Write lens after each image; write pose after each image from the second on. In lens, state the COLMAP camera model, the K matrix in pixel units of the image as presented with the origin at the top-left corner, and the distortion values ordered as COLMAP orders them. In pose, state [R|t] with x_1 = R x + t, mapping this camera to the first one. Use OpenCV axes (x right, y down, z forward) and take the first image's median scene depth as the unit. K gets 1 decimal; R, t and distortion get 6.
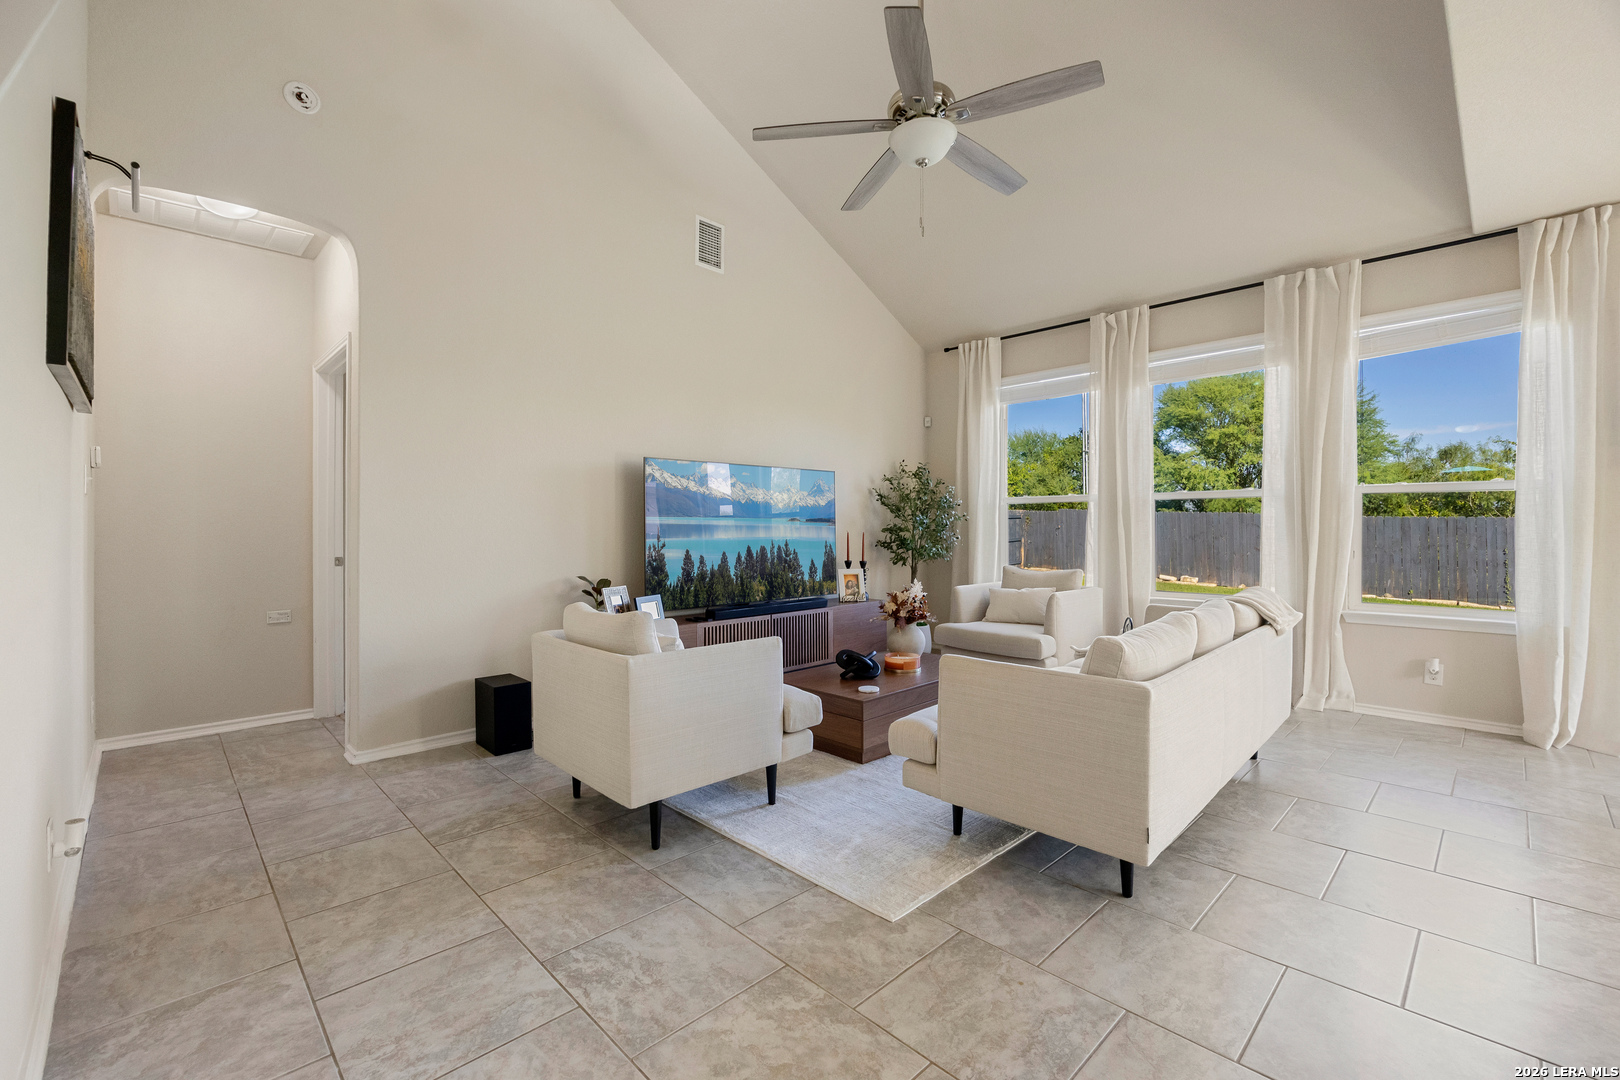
lens RADIAL K [[686.9, 0, 805.9], [0, 686.9, 531.5], [0, 0, 1]] dist [-0.013593, -0.000097]
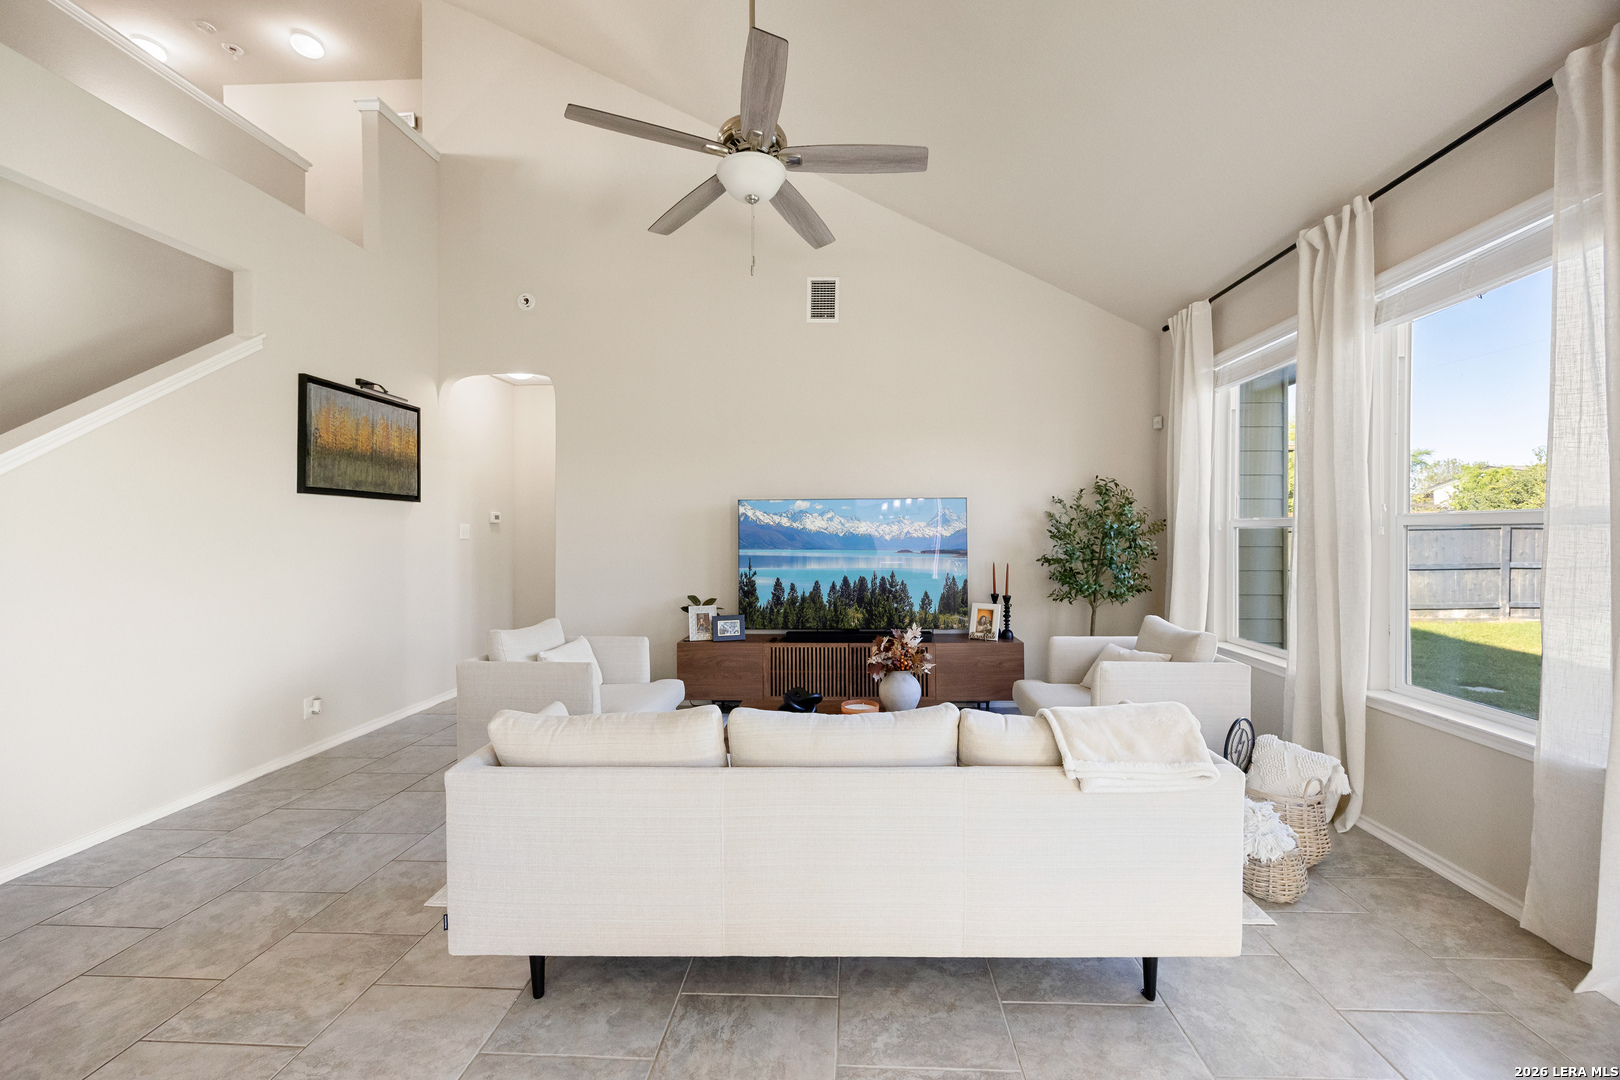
lens RADIAL K [[629.0, 0, 824.6], [0, 629.0, 538.0], [0, 0, 1]] dist [-0.001917, -0.000949]
pose [[0.692100, 0.005163, -0.721783, 0.659043], [-0.001240, 0.999981, 0.005964, -0.046572], [0.721801, -0.003232, 0.692094, 0.336102]]
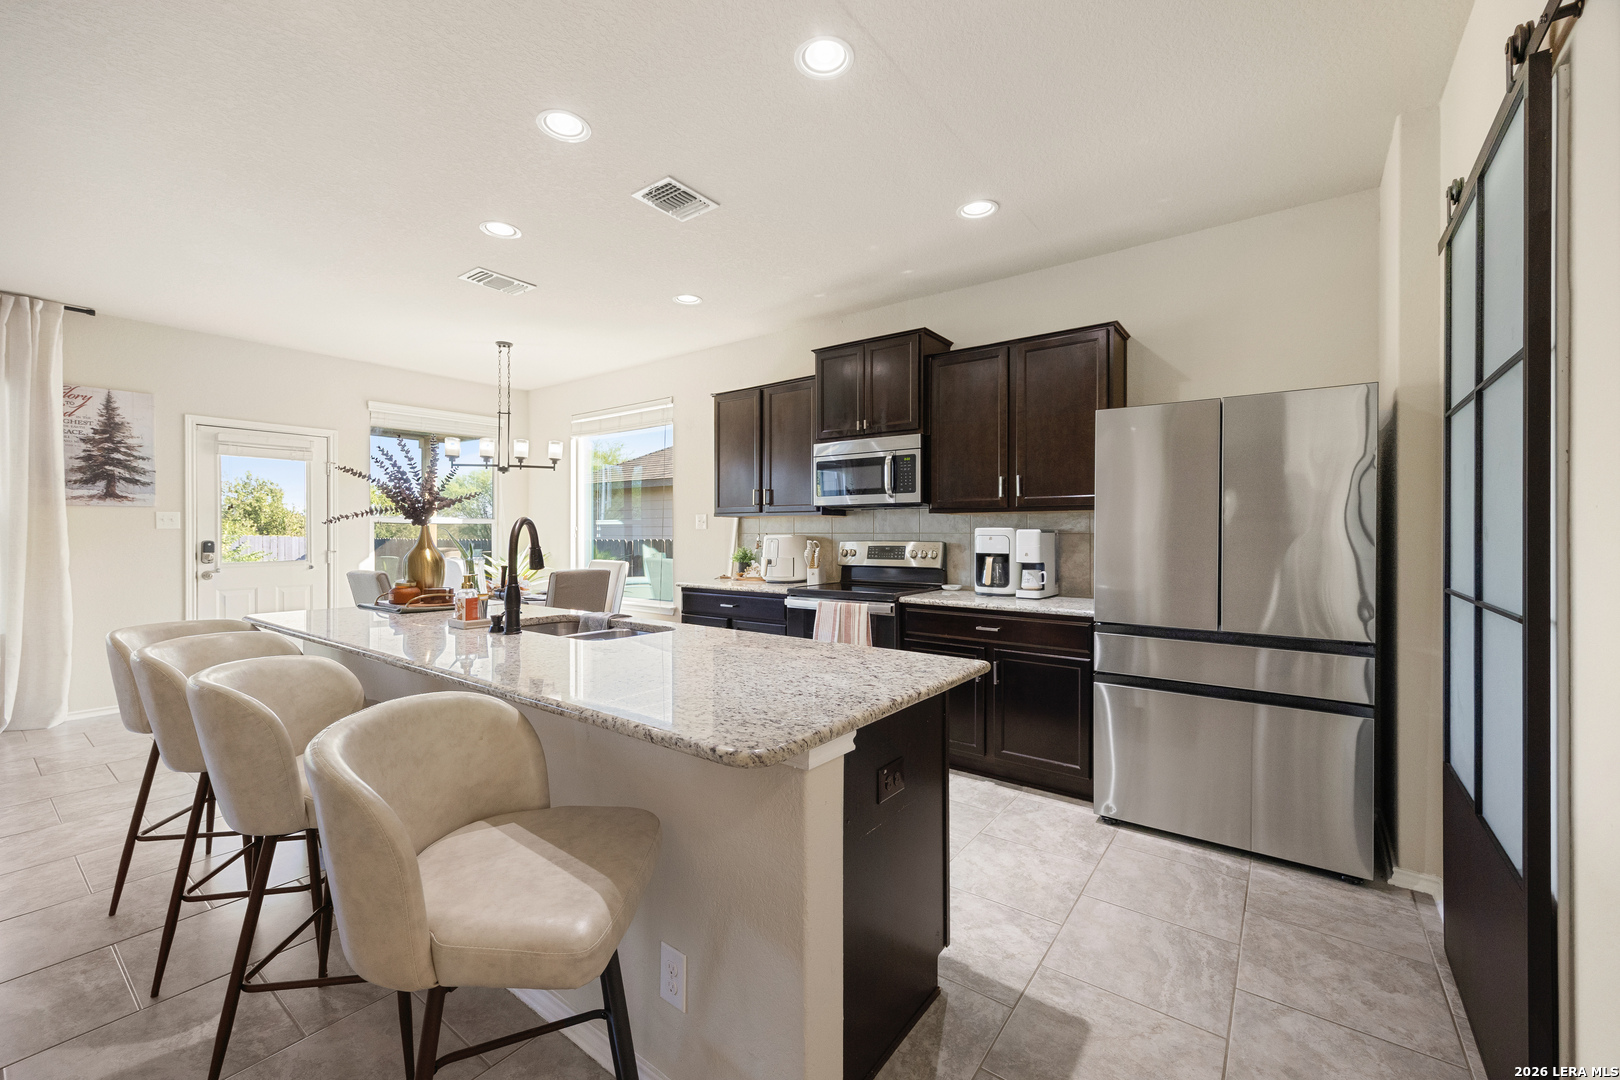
lens RADIAL K [[662.8, 0, 799.4], [0, 662.8, 530.8], [0, 0, 1]] dist [0.013348, 0.000076]
pose [[-0.145038, 0.003822, 0.989419, -0.224431], [0.003452, 0.999988, -0.003357, -0.026706], [-0.989420, 0.002929, -0.145049, -0.191692]]
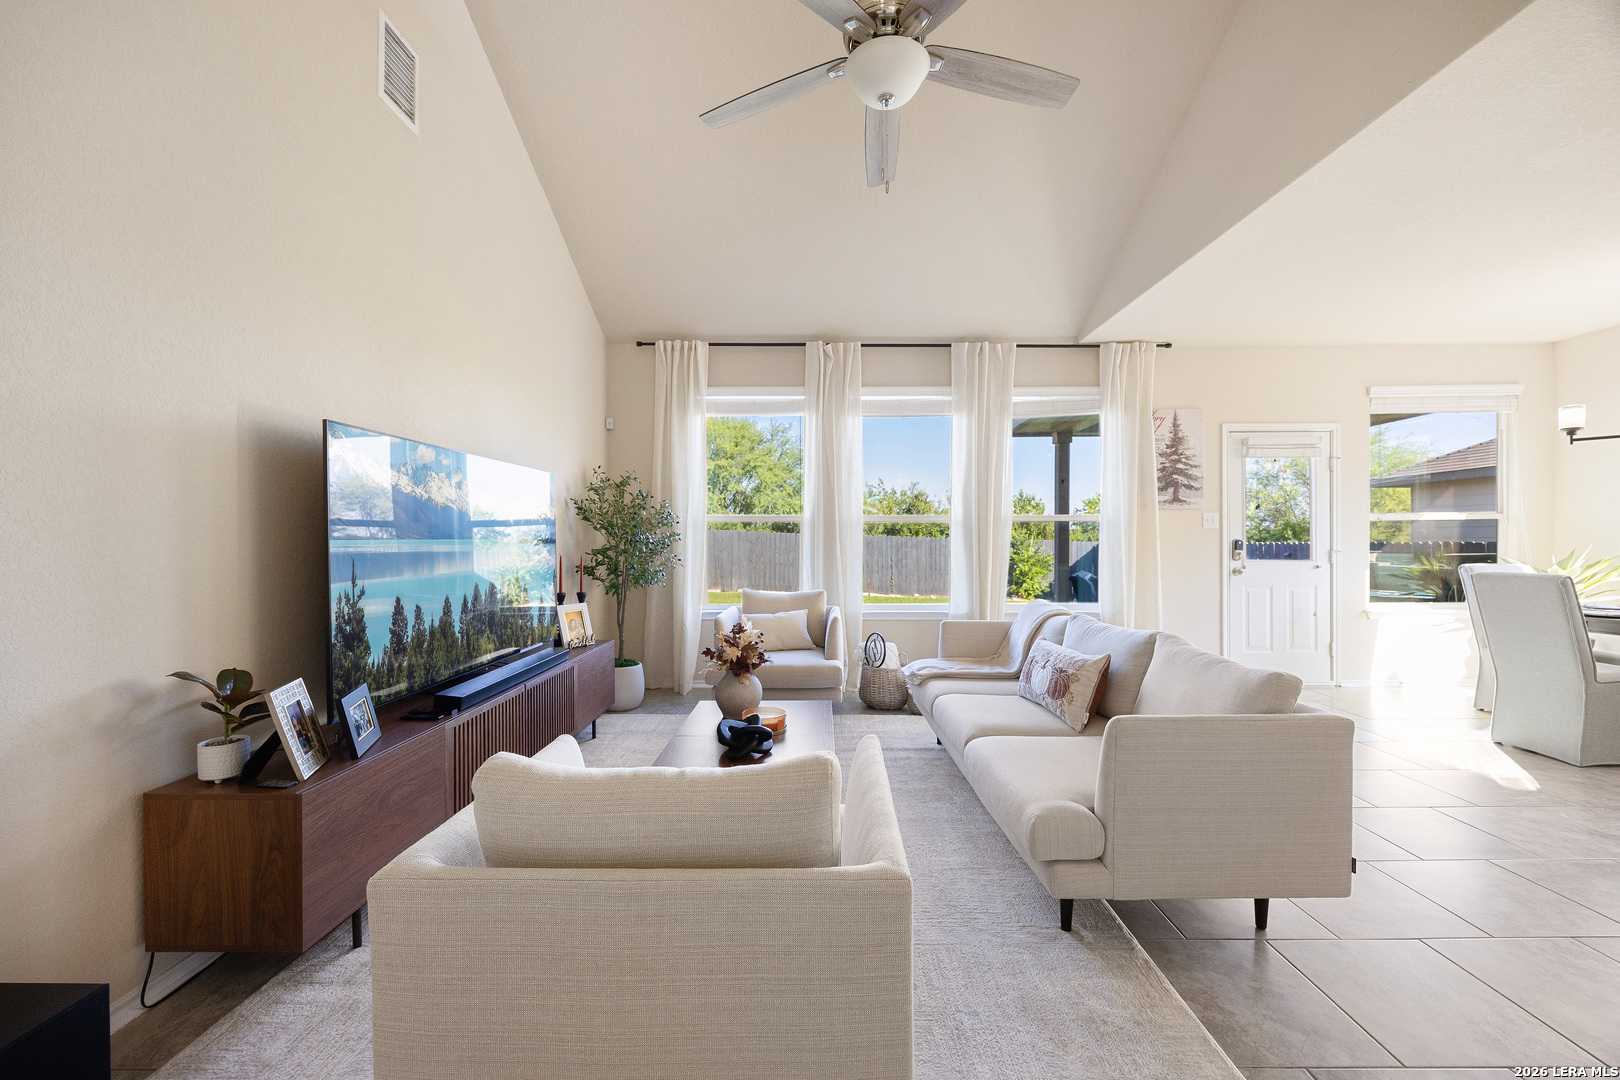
lens RADIAL K [[629.0, 0, 814.9], [0, 629.0, 546.4], [0, 0, 1]] dist [-0.001917, -0.000949]
pose [[0.692484, -0.008435, 0.721384, -0.314522], [0.006496, 0.999964, 0.005456, -0.015175], [-0.721404, 0.000908, 0.692514, 0.410286]]
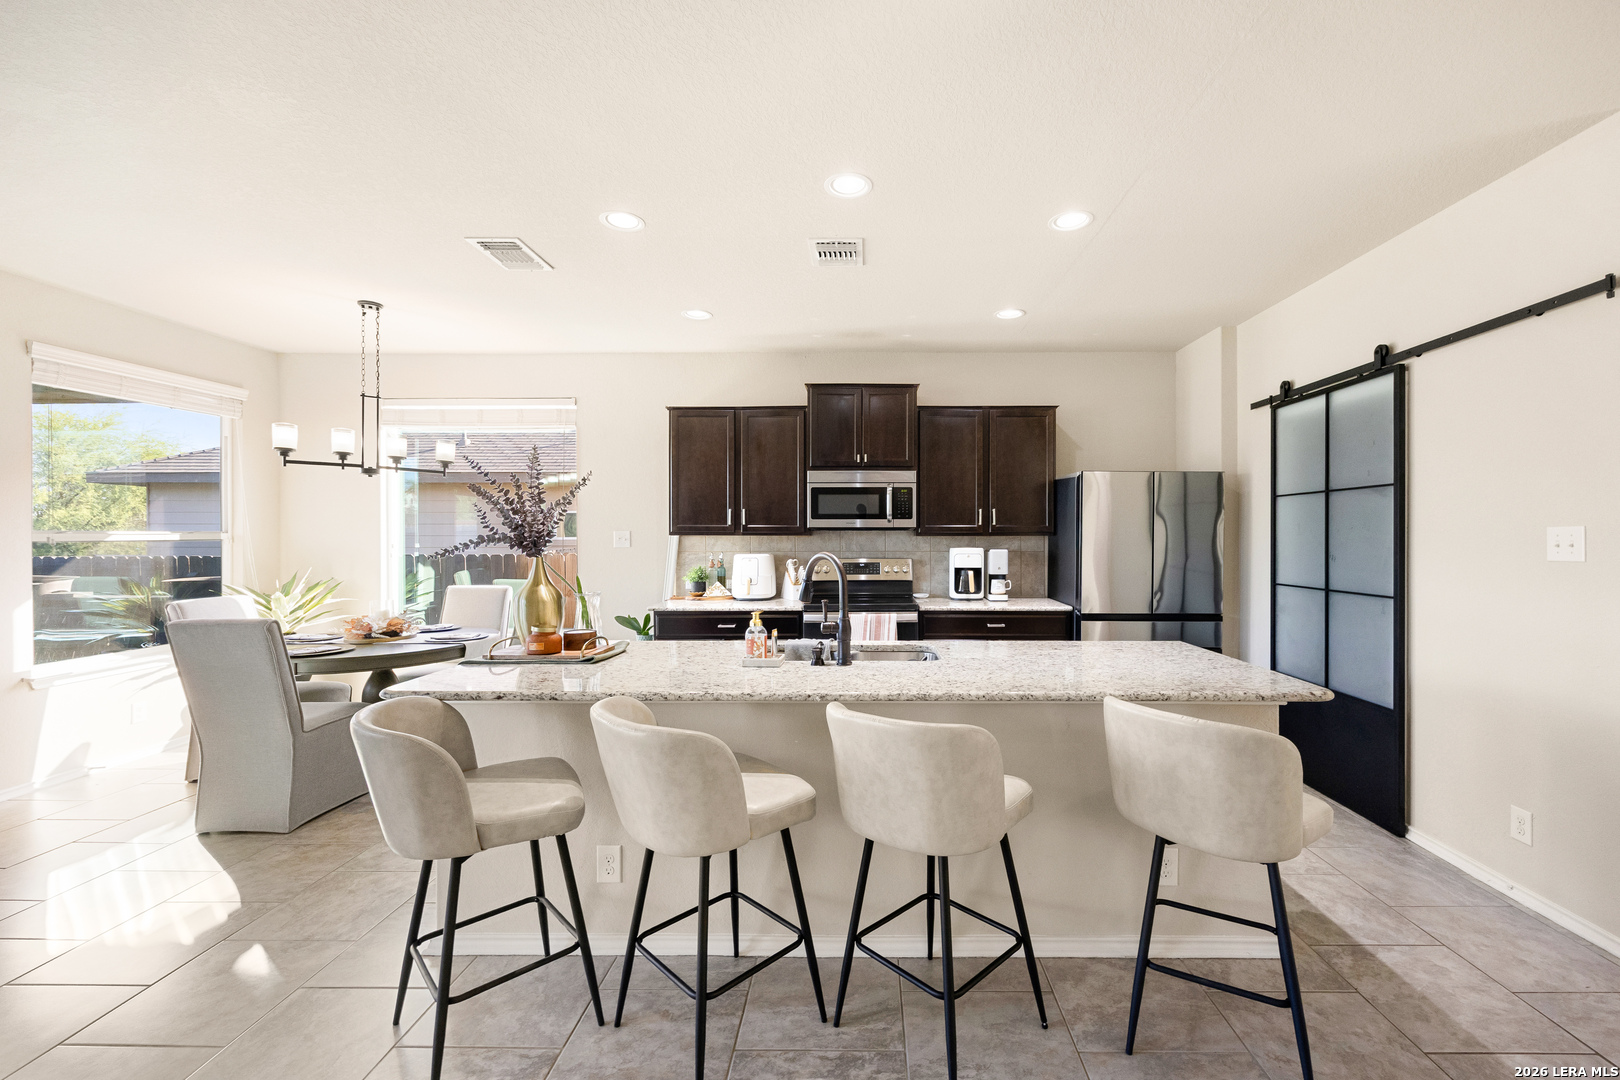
lens RADIAL K [[666.3, 0, 859.0], [0, 666.3, 537.0], [0, 0, 1]] dist [0.003488, -0.000230]
pose [[-0.711824, 0.000026, 0.702358, -0.066562], [0.004482, 0.999980, 0.004505, -0.056095], [-0.702344, 0.006354, -0.711810, 0.345683]]
